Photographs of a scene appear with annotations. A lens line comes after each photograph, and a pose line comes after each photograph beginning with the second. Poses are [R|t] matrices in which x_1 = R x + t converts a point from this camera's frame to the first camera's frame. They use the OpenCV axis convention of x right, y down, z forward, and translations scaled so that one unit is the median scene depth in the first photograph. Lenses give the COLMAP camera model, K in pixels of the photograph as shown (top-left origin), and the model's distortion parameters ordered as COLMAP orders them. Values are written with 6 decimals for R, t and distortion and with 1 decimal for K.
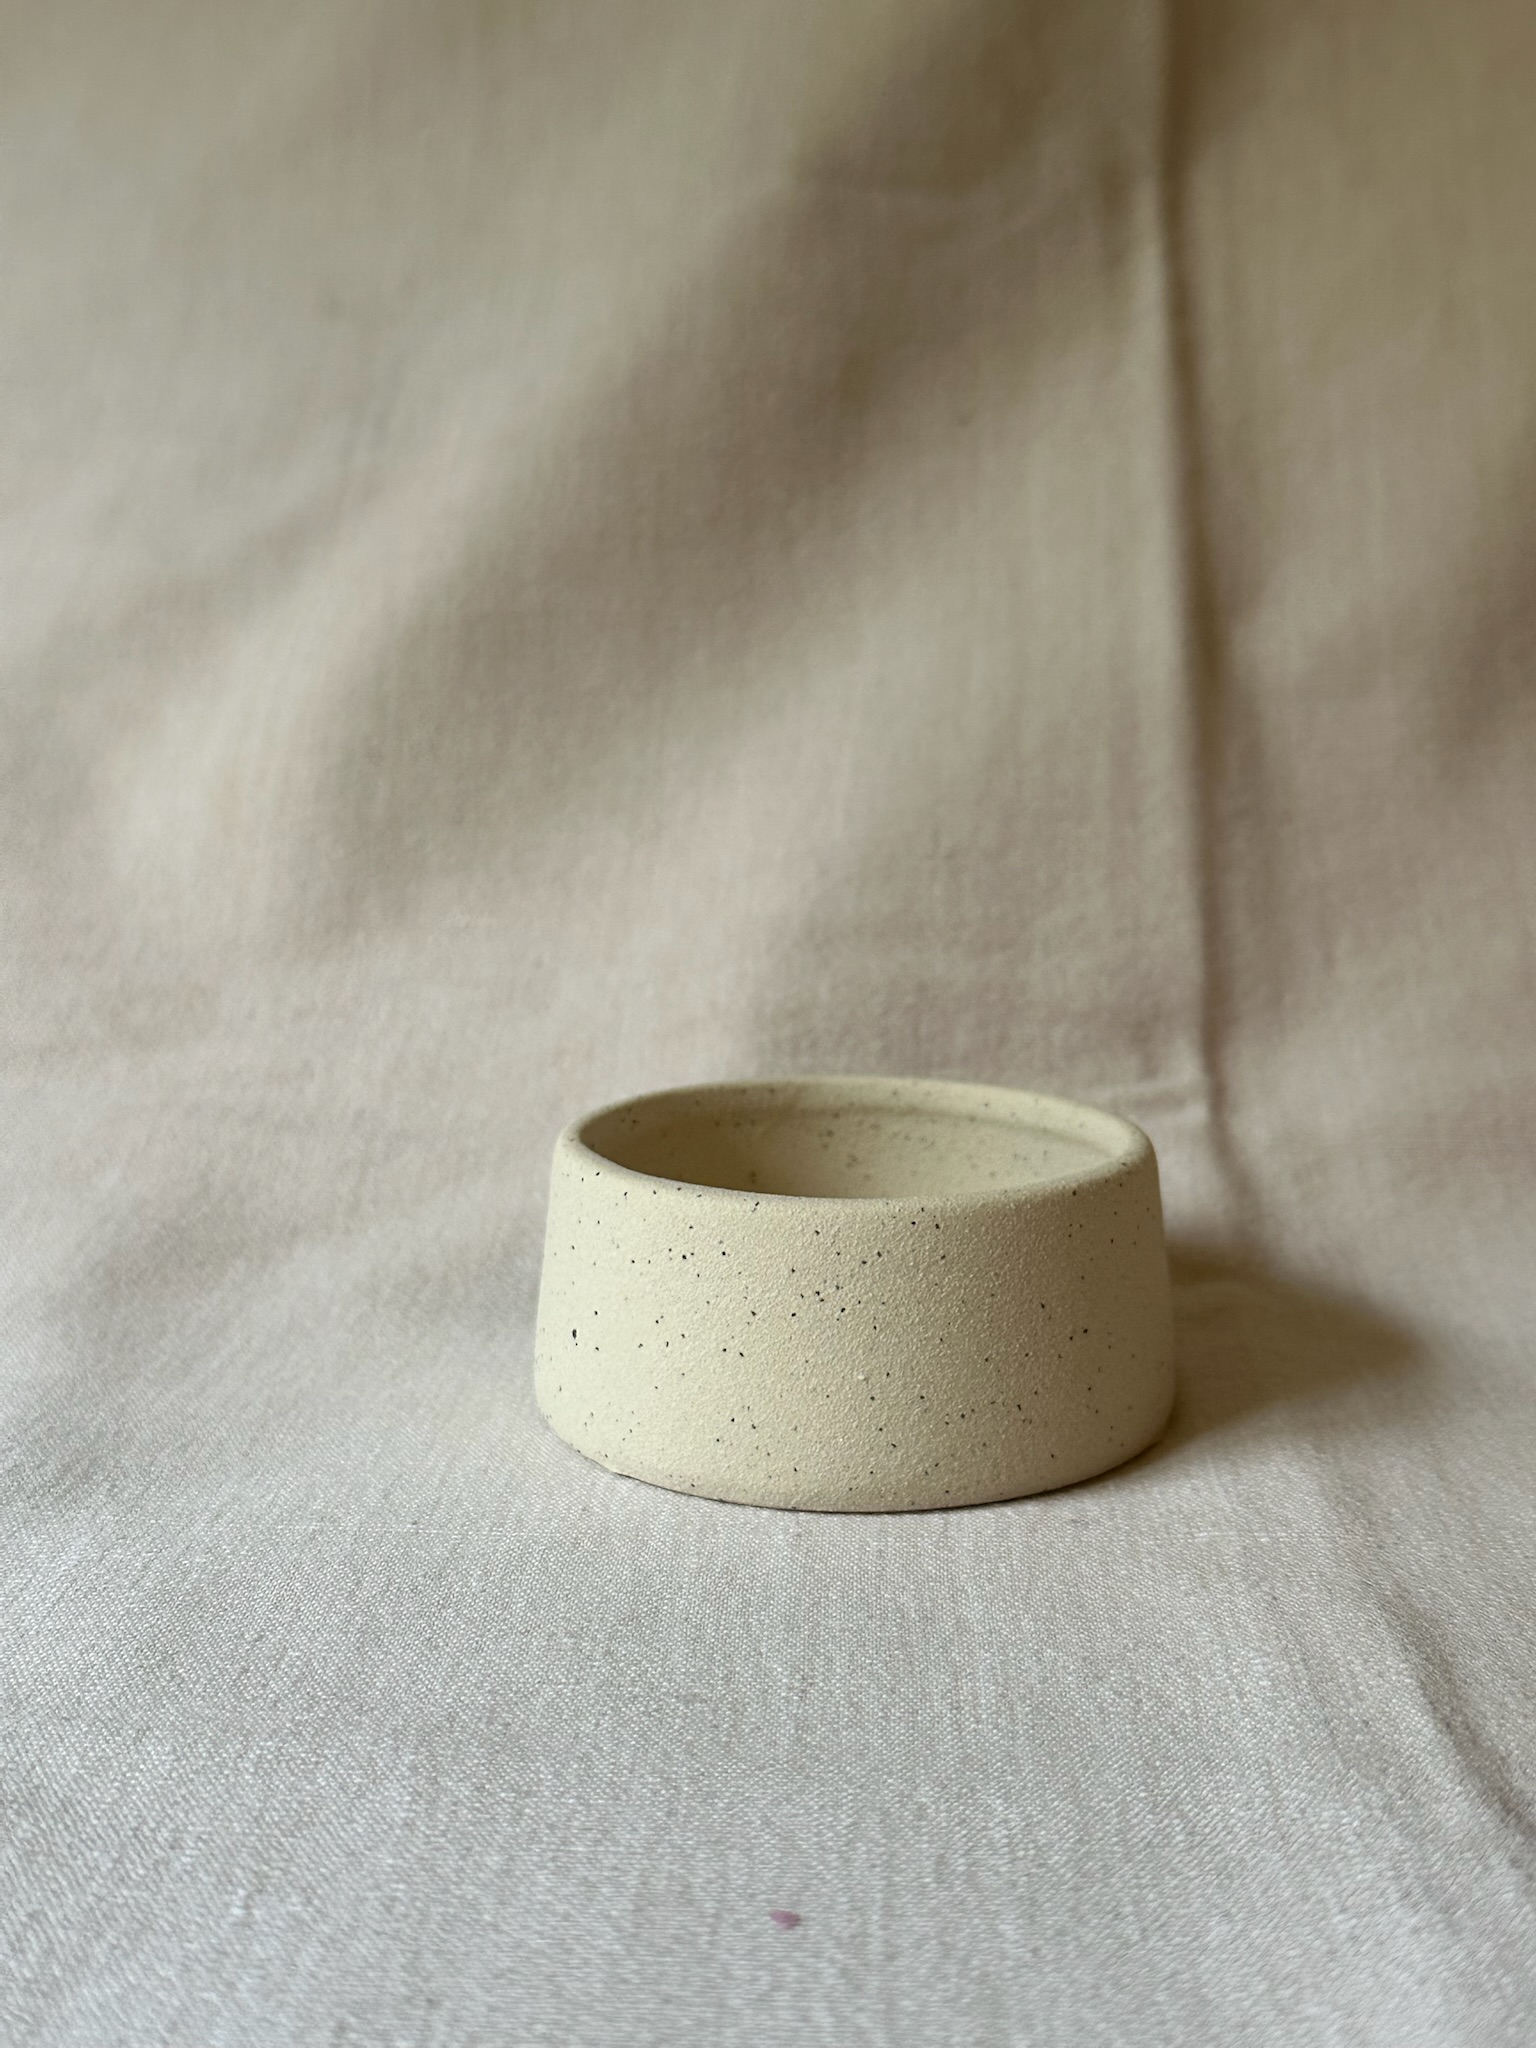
lens RADIAL K [[2542.8, 0, 770.4], [0, 2542.8, 1027.5], [0, 0, 1]] dist [0.258497, -0.751951]
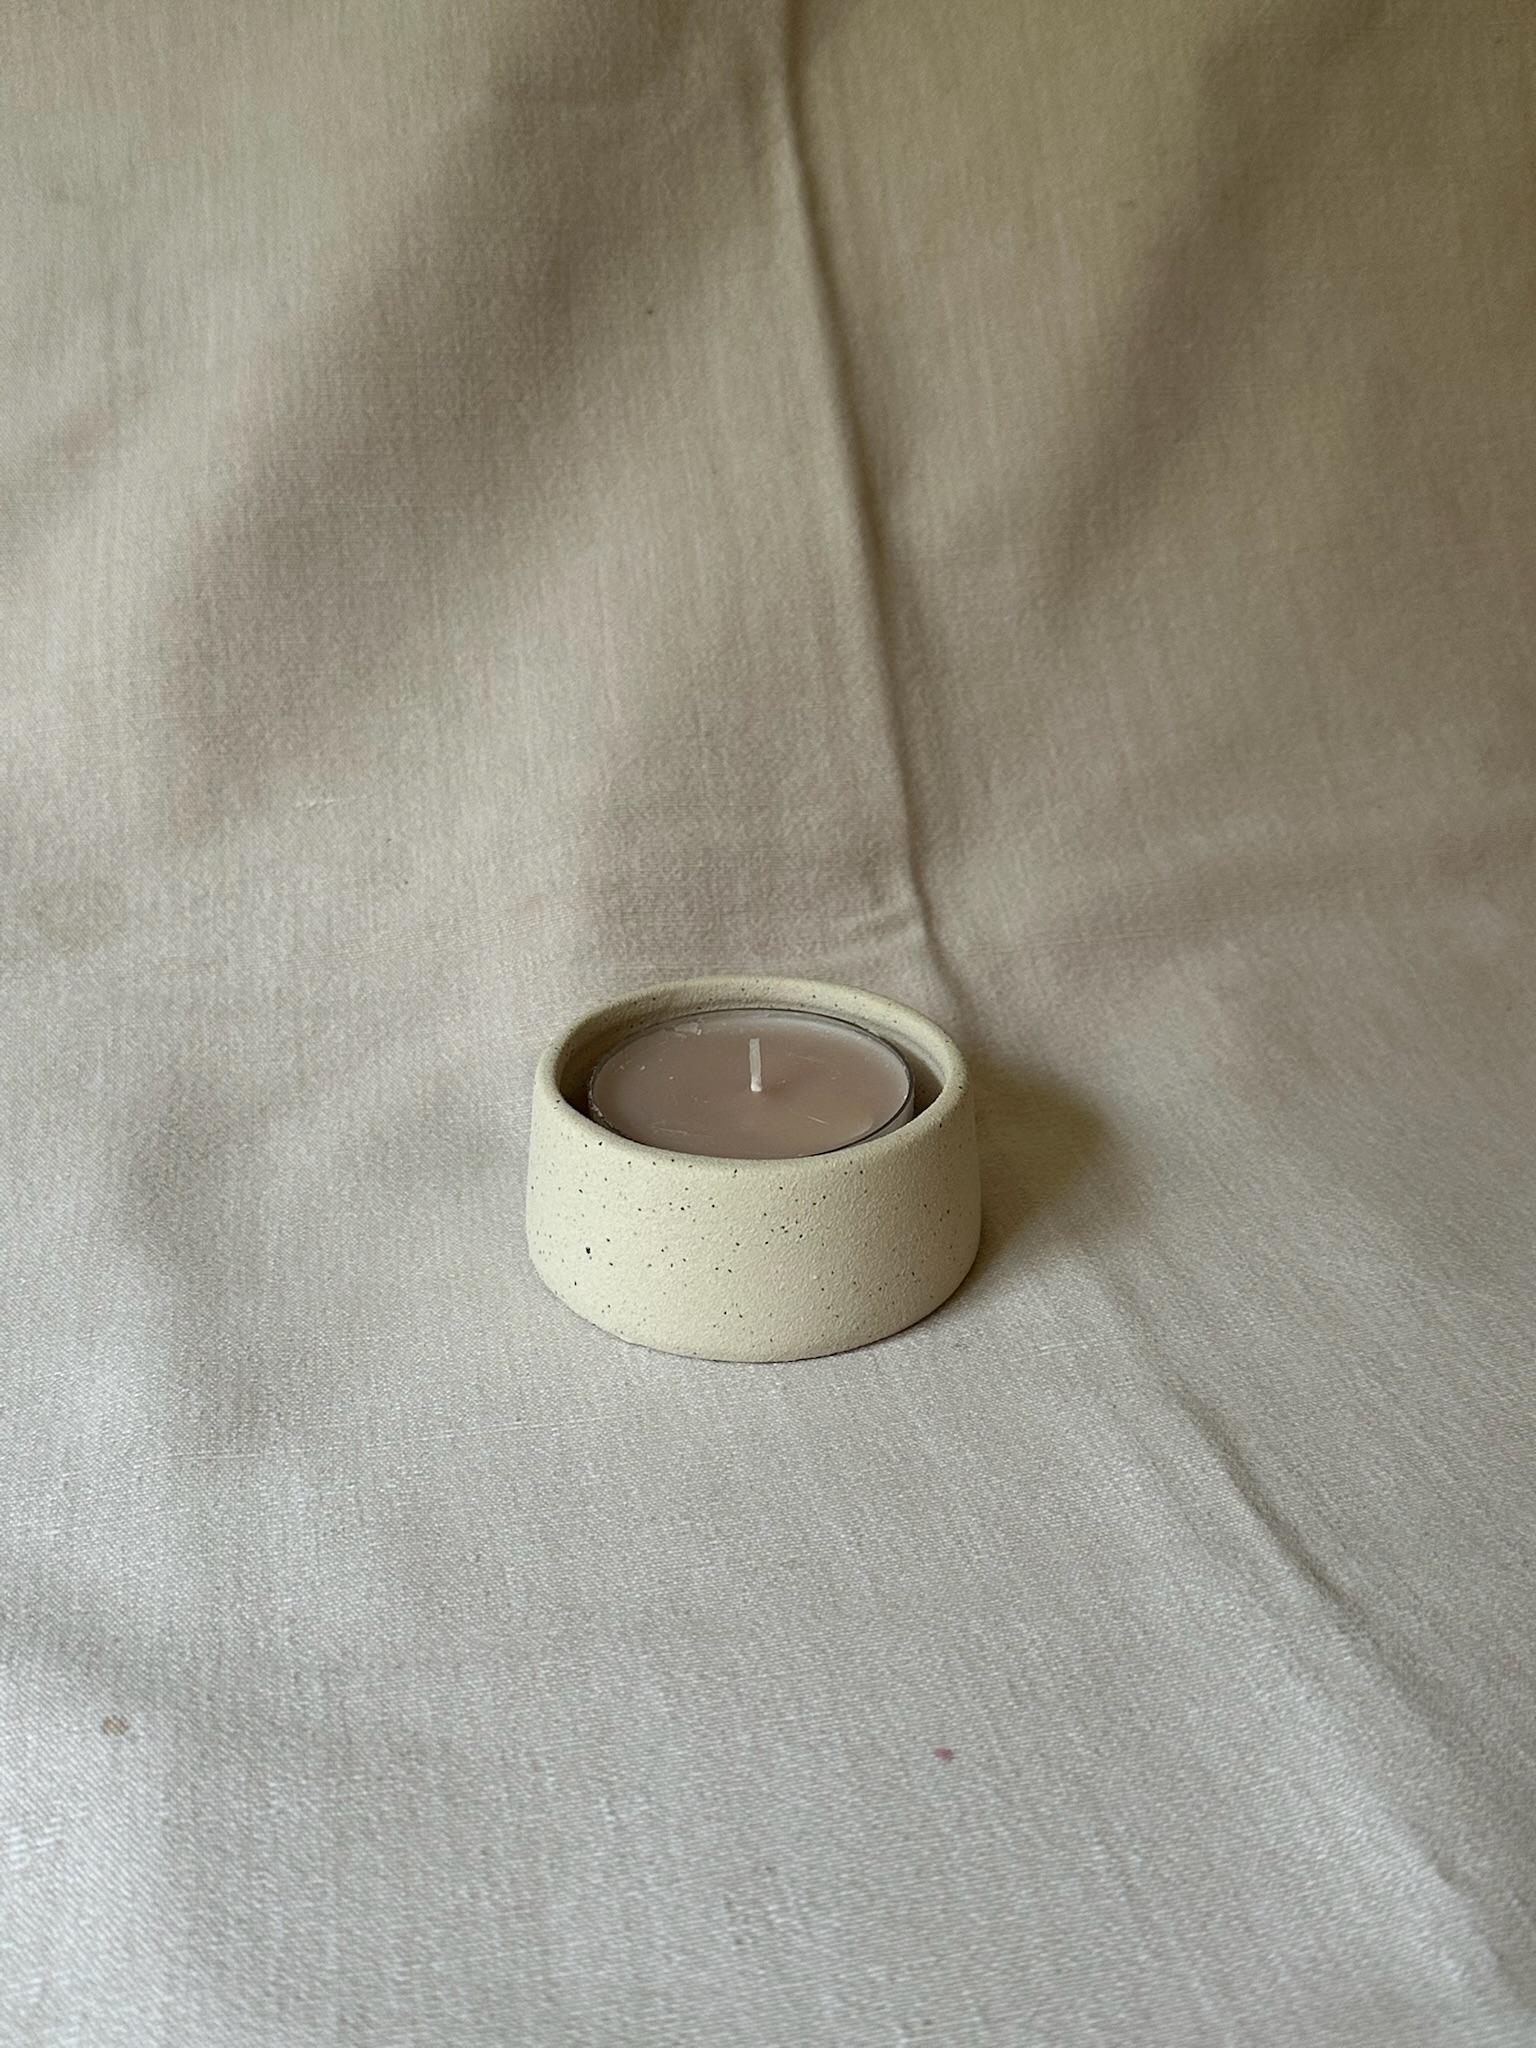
lens RADIAL K [[2163.9, 0, 762.0], [0, 2163.9, 1030.1], [0, 0, 1]] dist [0.194008, -0.497127]
pose [[0.964244, -0.121614, 0.235463, -0.184596], [0.050618, 0.956649, 0.286812, -0.243137], [-0.260136, -0.264638, 0.928599, -0.063925]]
